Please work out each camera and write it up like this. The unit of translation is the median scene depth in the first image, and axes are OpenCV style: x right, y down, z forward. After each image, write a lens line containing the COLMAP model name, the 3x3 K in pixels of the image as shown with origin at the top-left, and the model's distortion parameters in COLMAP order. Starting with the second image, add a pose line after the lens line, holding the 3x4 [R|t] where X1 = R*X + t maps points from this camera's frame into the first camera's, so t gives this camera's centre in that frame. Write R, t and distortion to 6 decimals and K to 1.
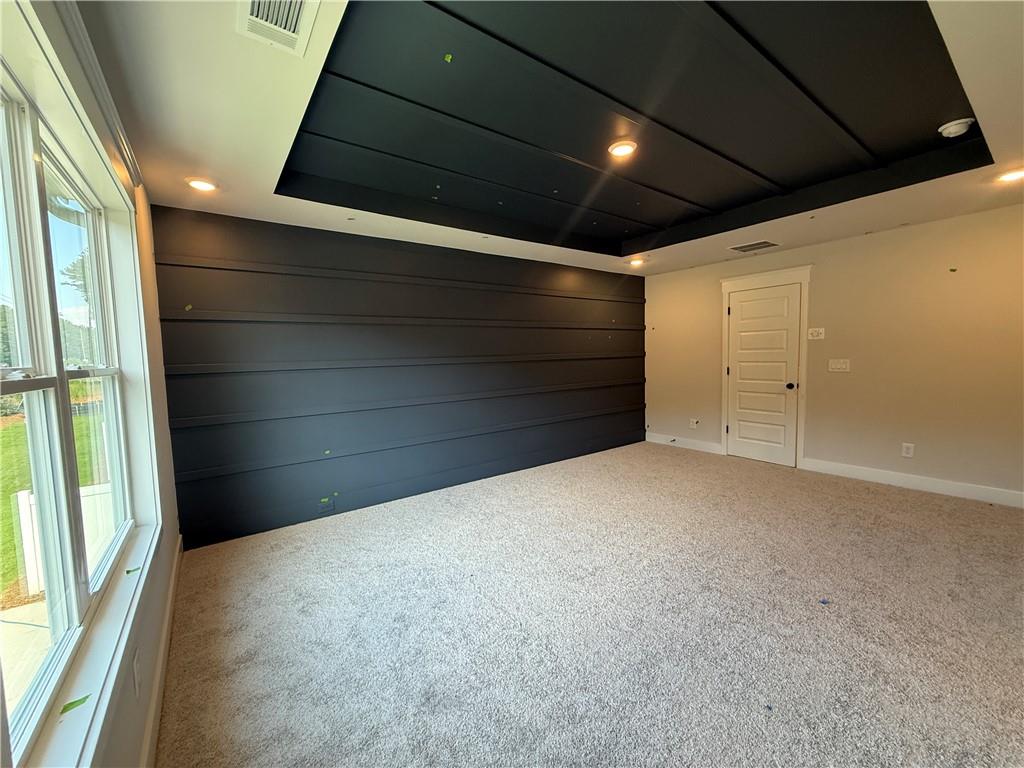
lens RADIAL K [[409.2, 0, 510.7], [0, 409.2, 383.9], [0, 0, 1]] dist [-0.001502, 0.001030]
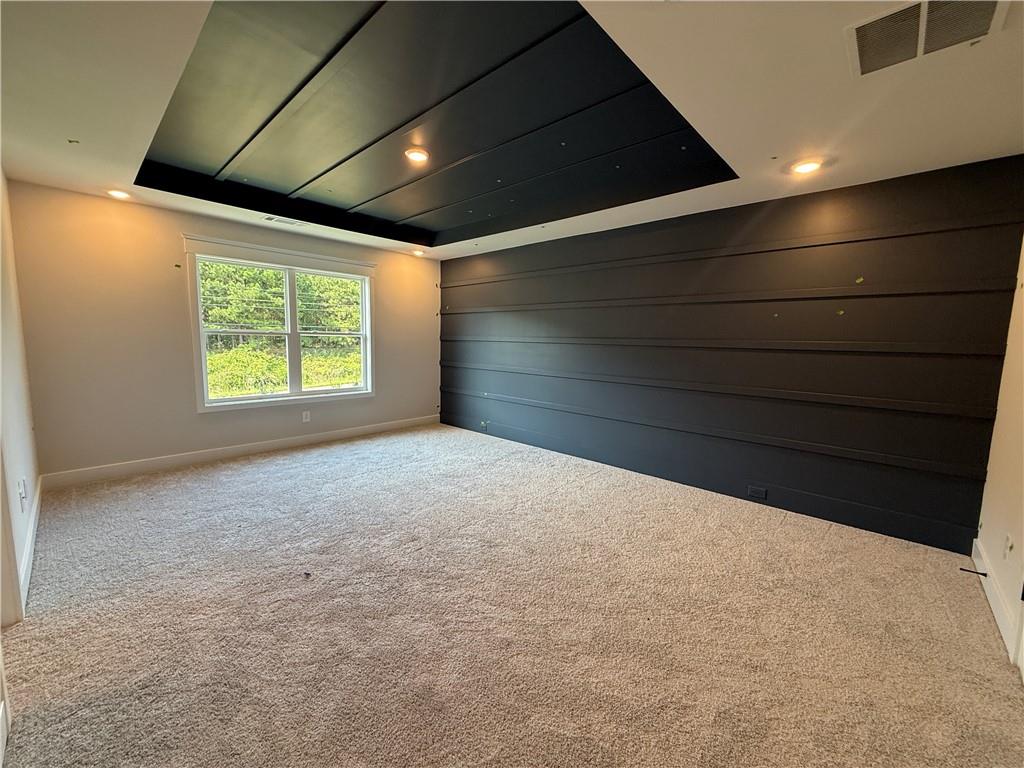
lens RADIAL K [[409.2, 0, 508.0], [0, 409.2, 384.9], [0, 0, 1]] dist [-0.001502, 0.001030]
pose [[0.184352, 0.144265, -0.972215, 0.915951], [-0.093369, 0.987266, 0.128794, -0.066346], [0.978415, 0.067031, 0.195474, 0.636099]]
